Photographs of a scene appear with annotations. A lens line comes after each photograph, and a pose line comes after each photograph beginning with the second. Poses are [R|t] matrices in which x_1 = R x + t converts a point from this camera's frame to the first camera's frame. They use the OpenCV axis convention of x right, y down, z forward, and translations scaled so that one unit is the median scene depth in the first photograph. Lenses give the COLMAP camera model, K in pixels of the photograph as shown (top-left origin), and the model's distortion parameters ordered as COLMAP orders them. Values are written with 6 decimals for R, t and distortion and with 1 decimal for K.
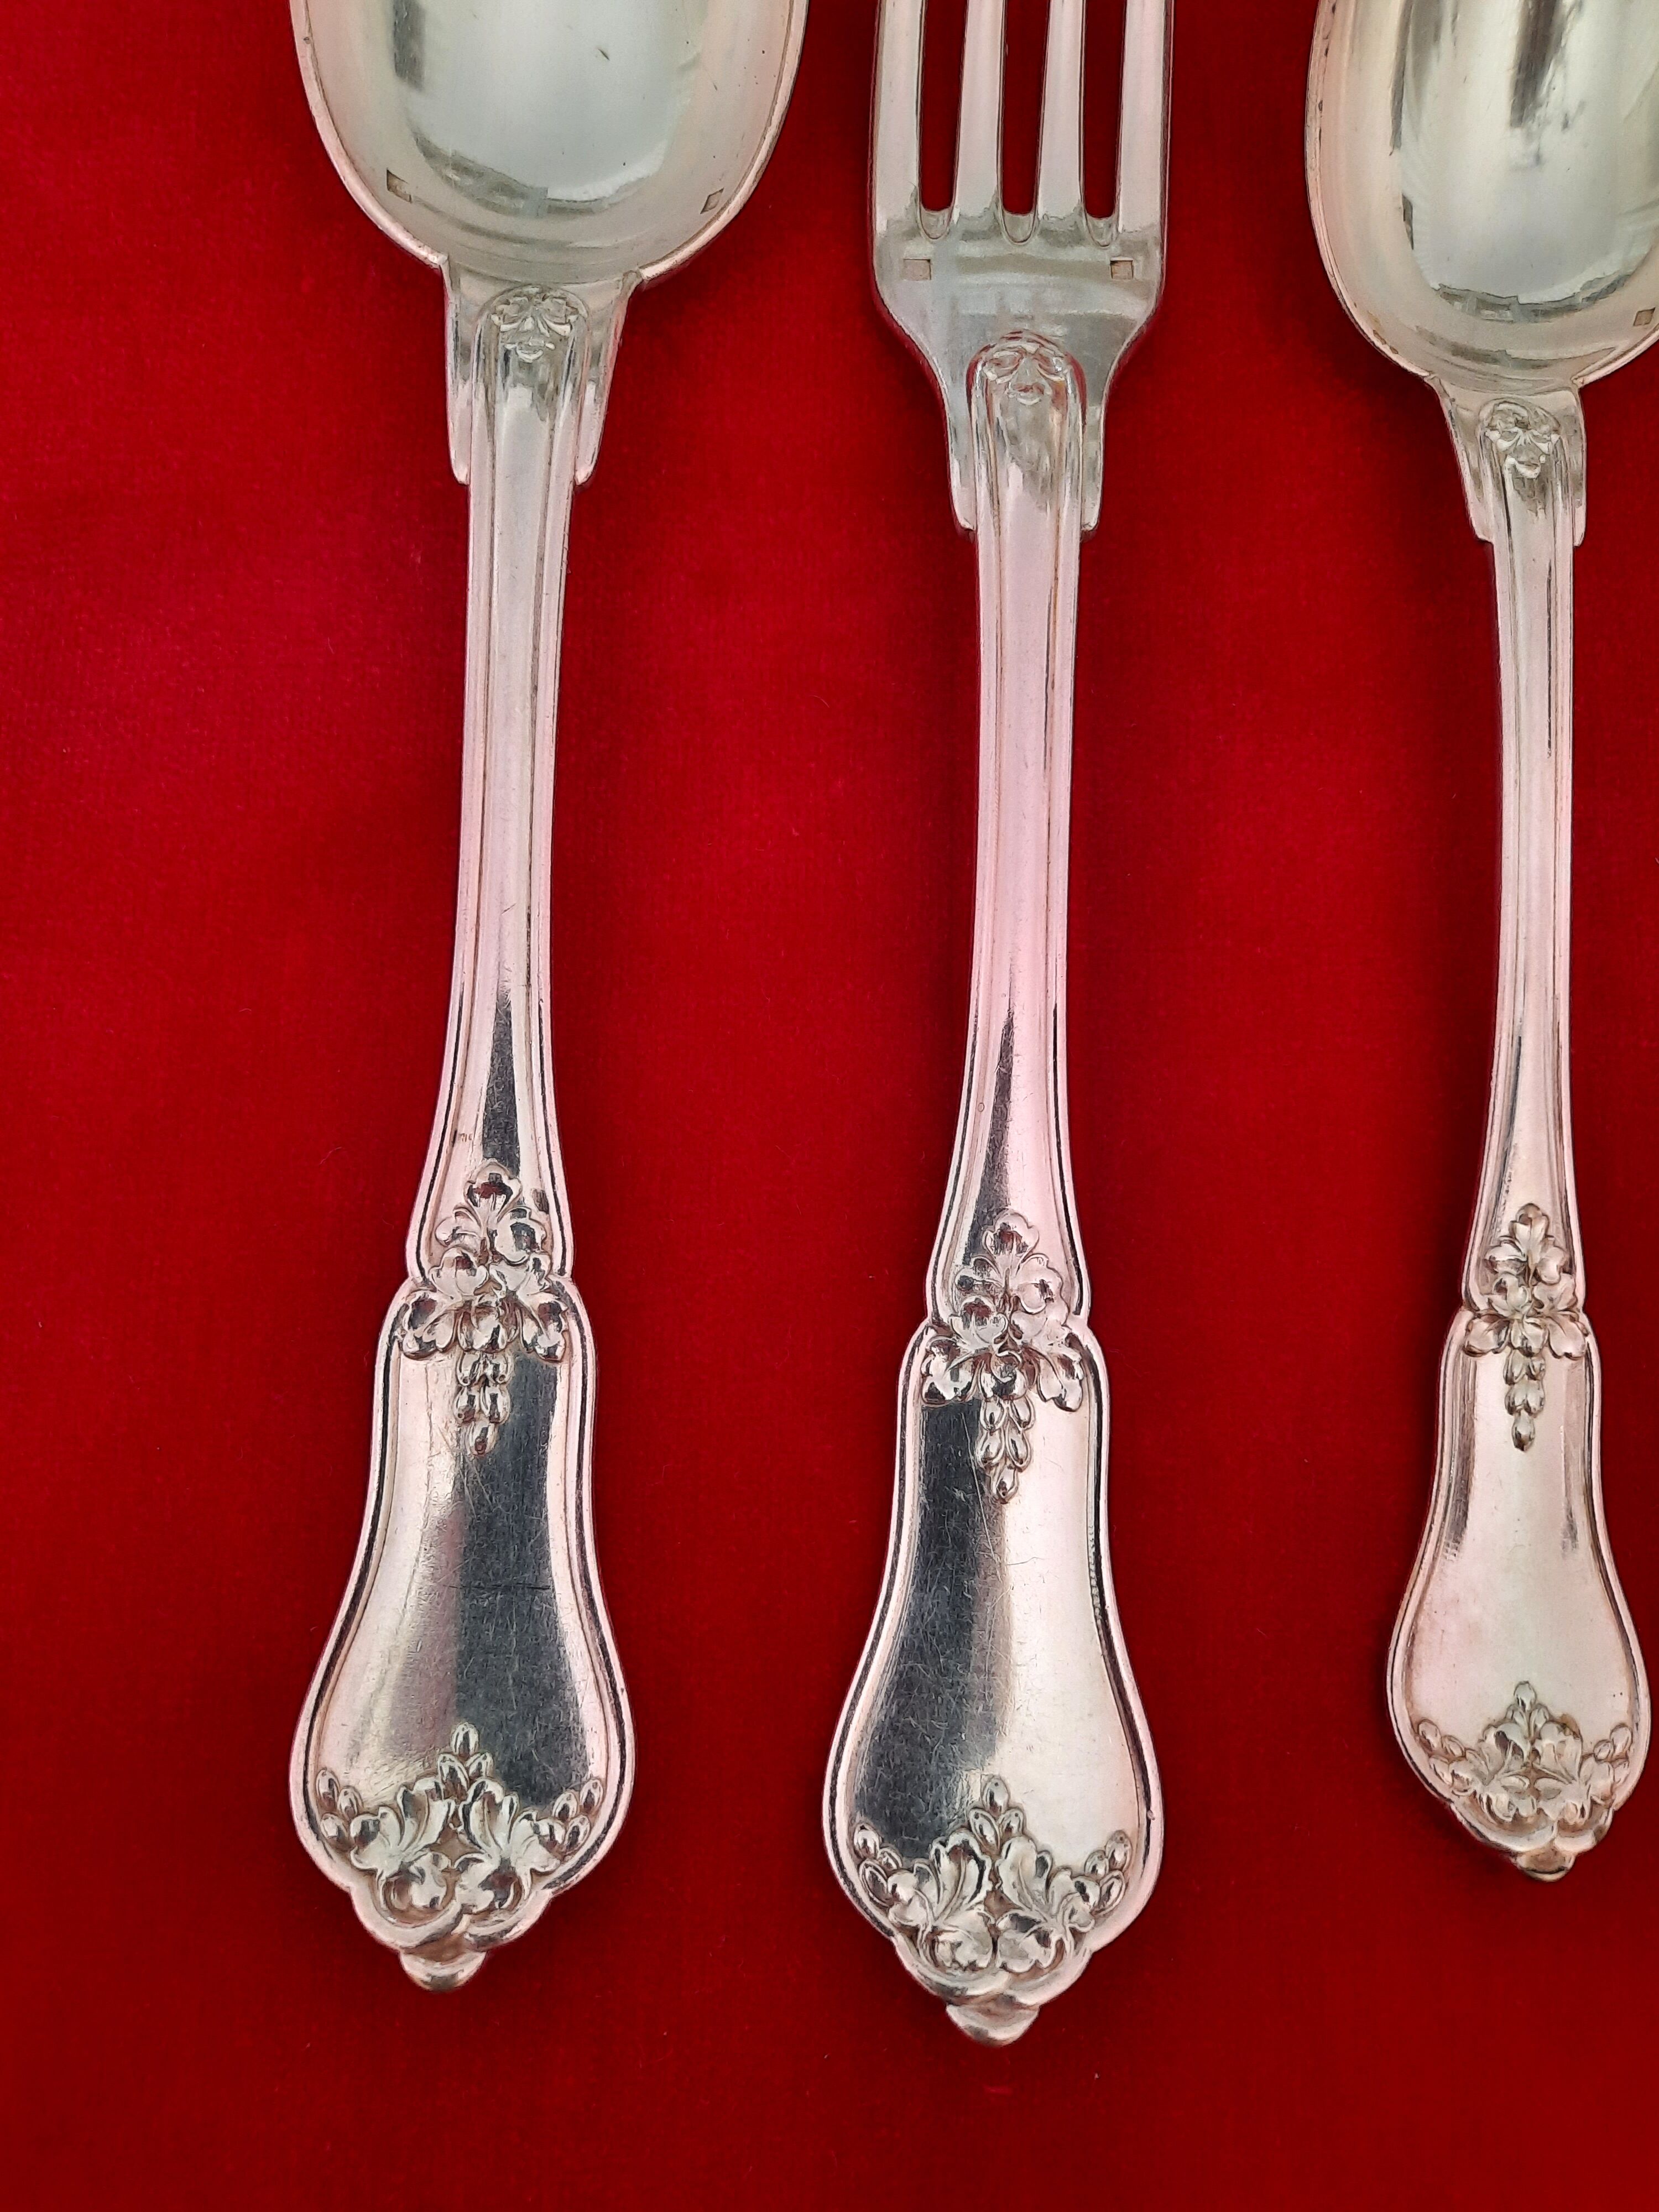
lens RADIAL K [[1631.0, 0, 858.9], [0, 1631.0, 1113.9], [0, 0, 1]] dist [0.035733, -0.084686]
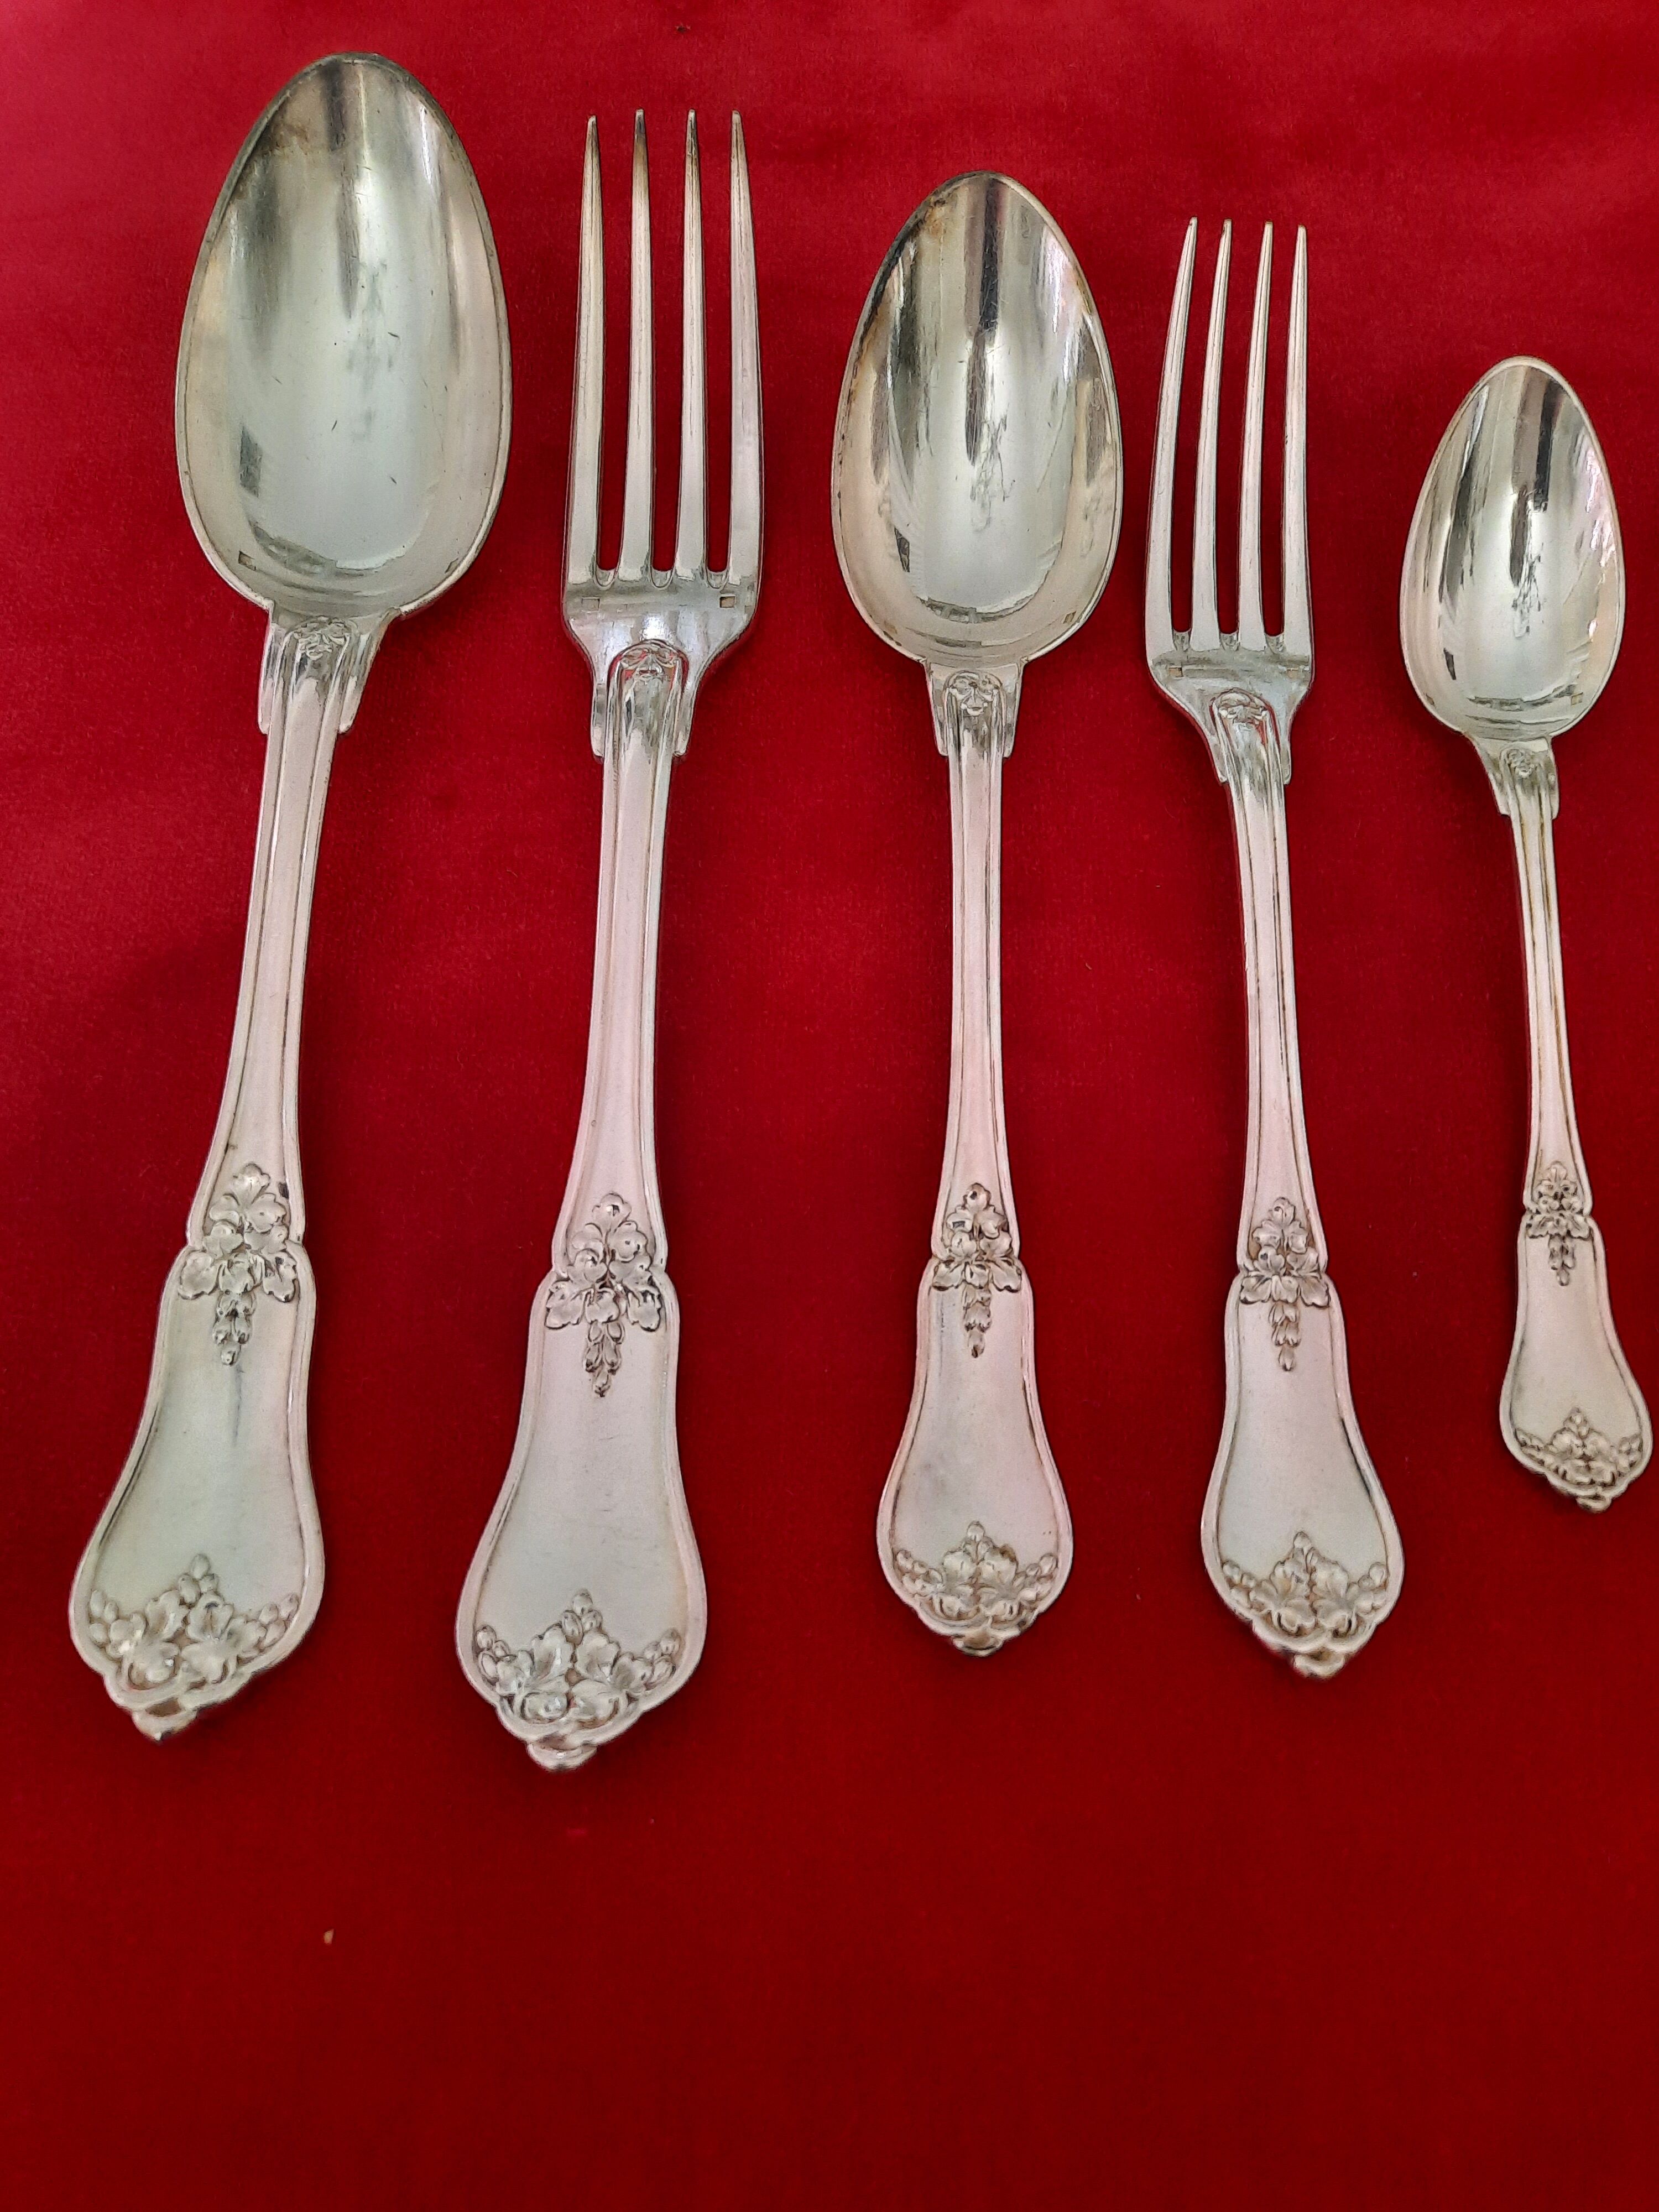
lens RADIAL K [[1609.9, 0, 830.7], [0, 1609.9, 1115.5], [0, 0, 1]] dist [0.055189, -0.082447]
pose [[0.999547, -0.019009, -0.023342, 0.320097], [0.013489, 0.976030, -0.217219, 0.303847], [0.026912, 0.216806, 0.975844, -0.391647]]
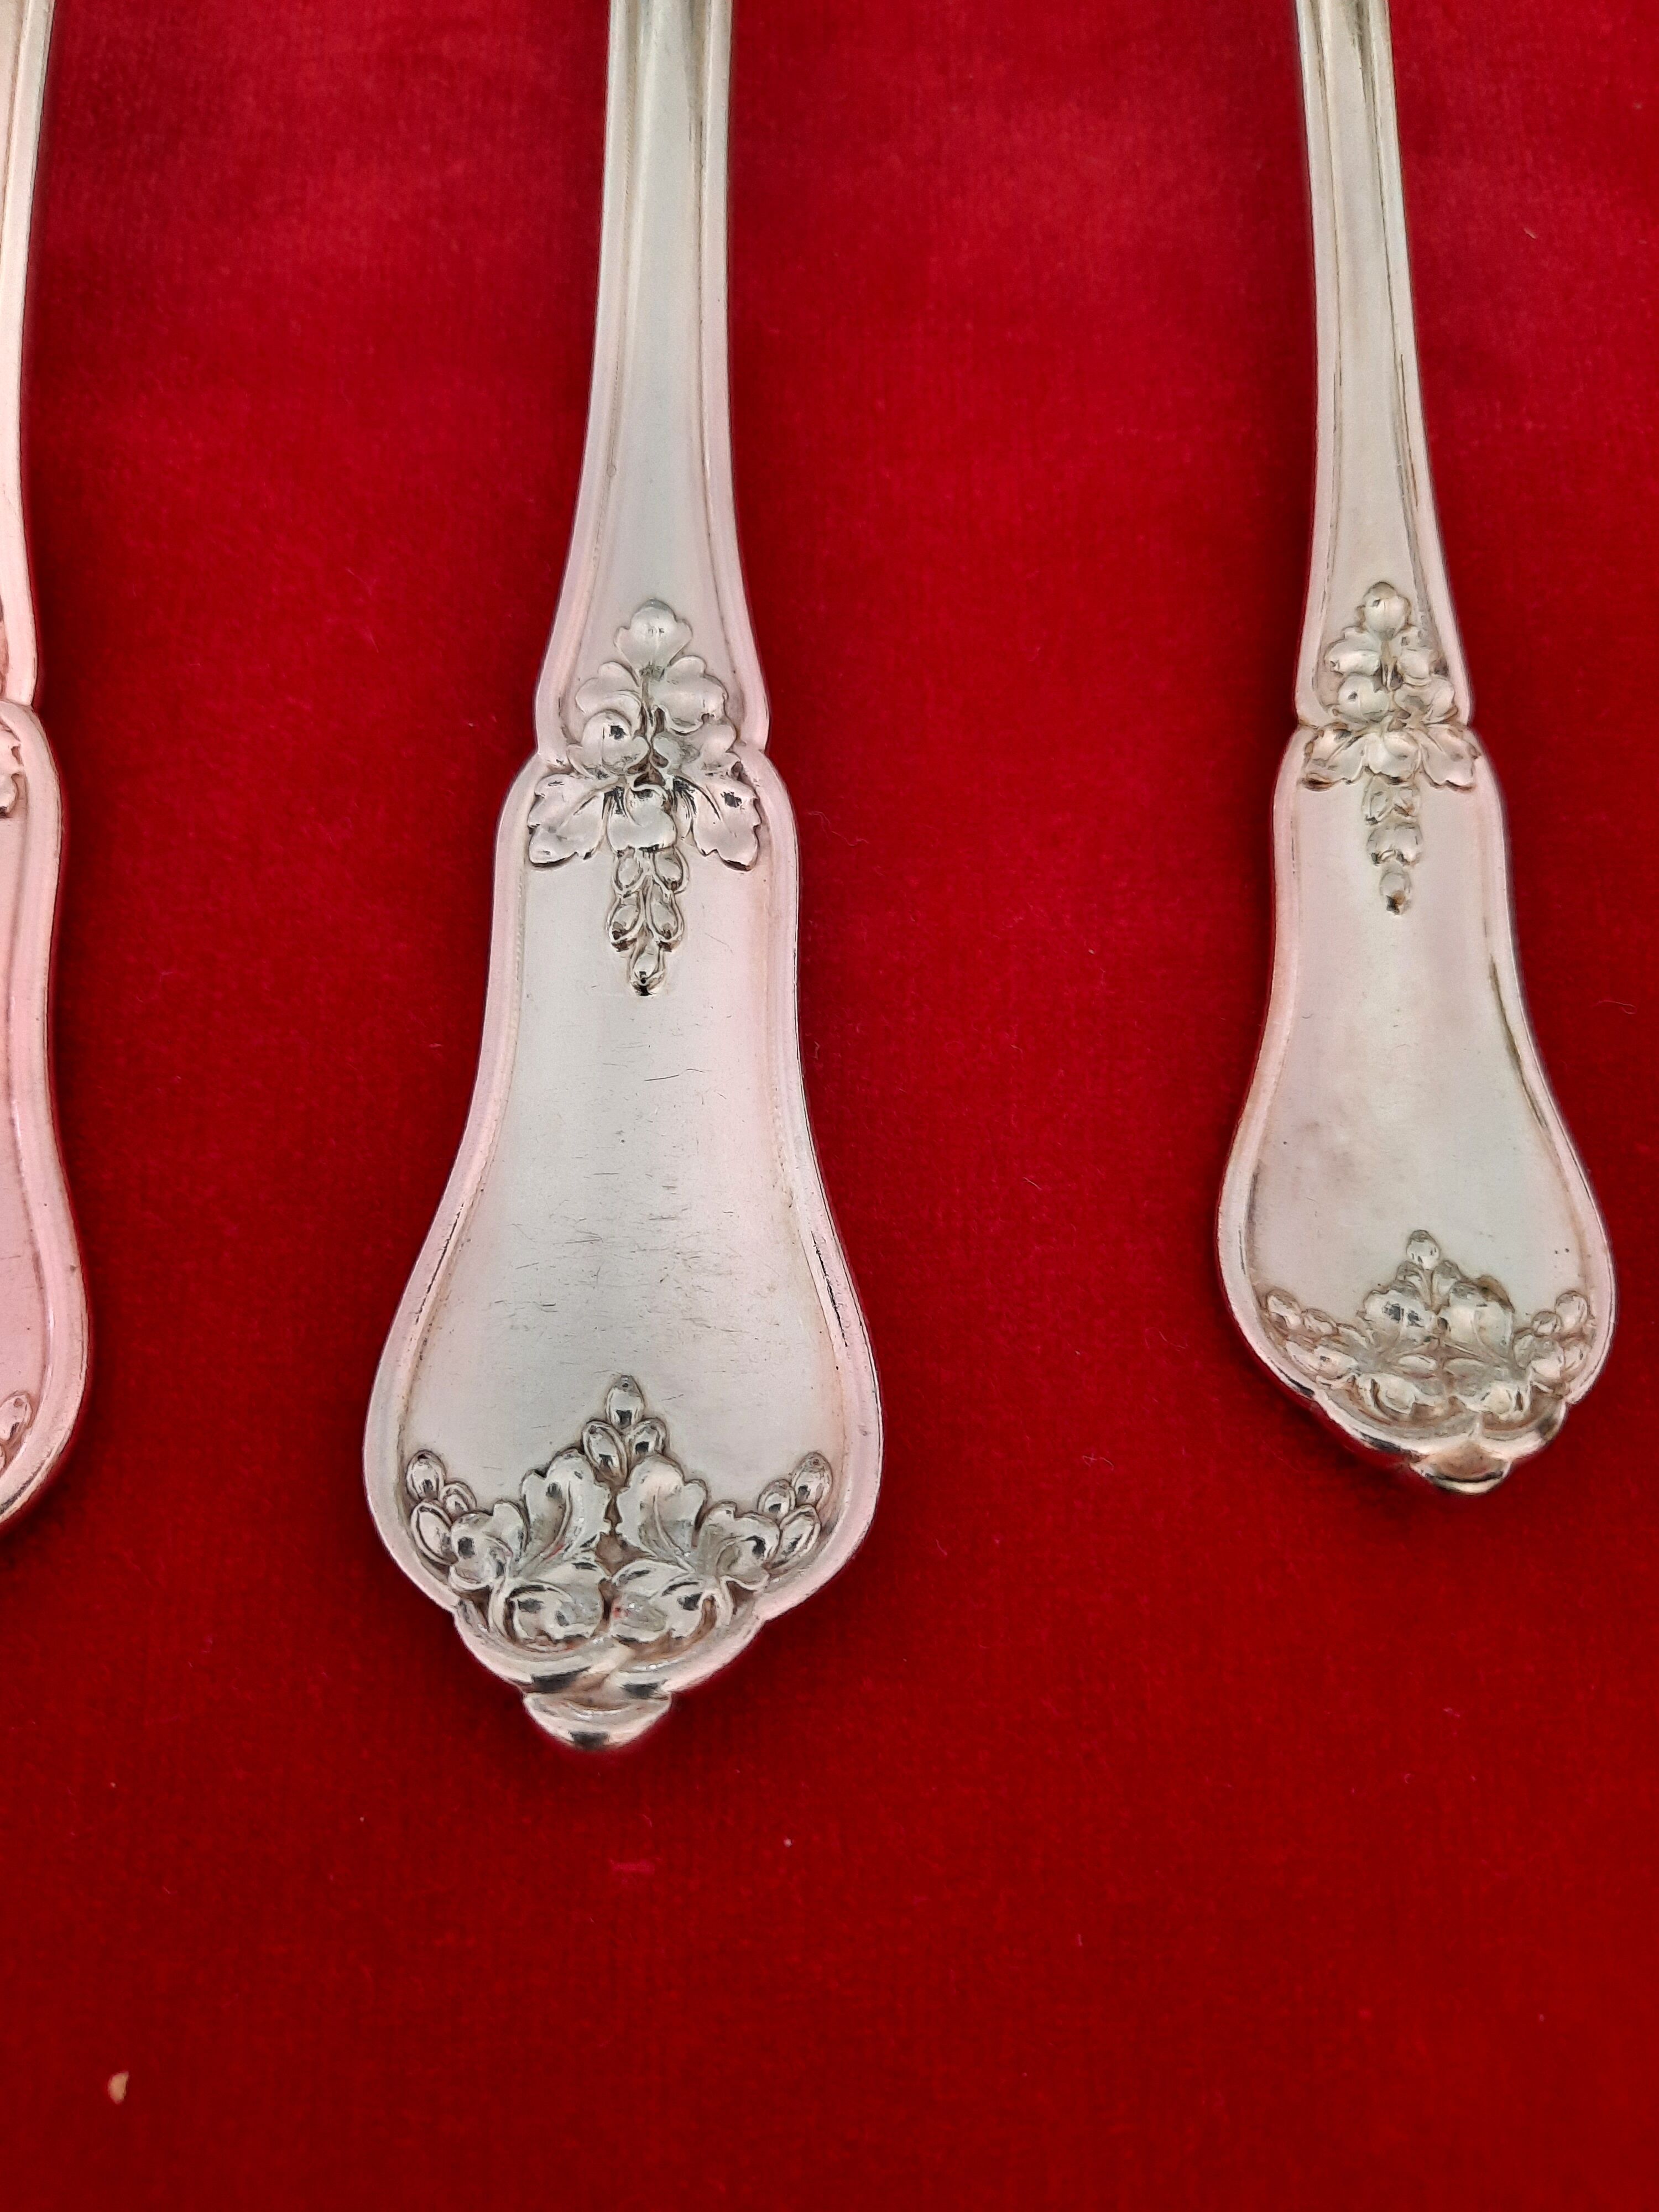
lens RADIAL K [[1703.4, 0, 829.5], [0, 1703.4, 1106.0], [0, 0, 1]] dist [-0.019900, -0.007567]
pose [[0.999613, -0.027806, 0.001077, 0.162859], [0.027697, 0.990453, -0.135037, 0.379388], [0.002688, 0.135014, 0.990840, 0.298058]]
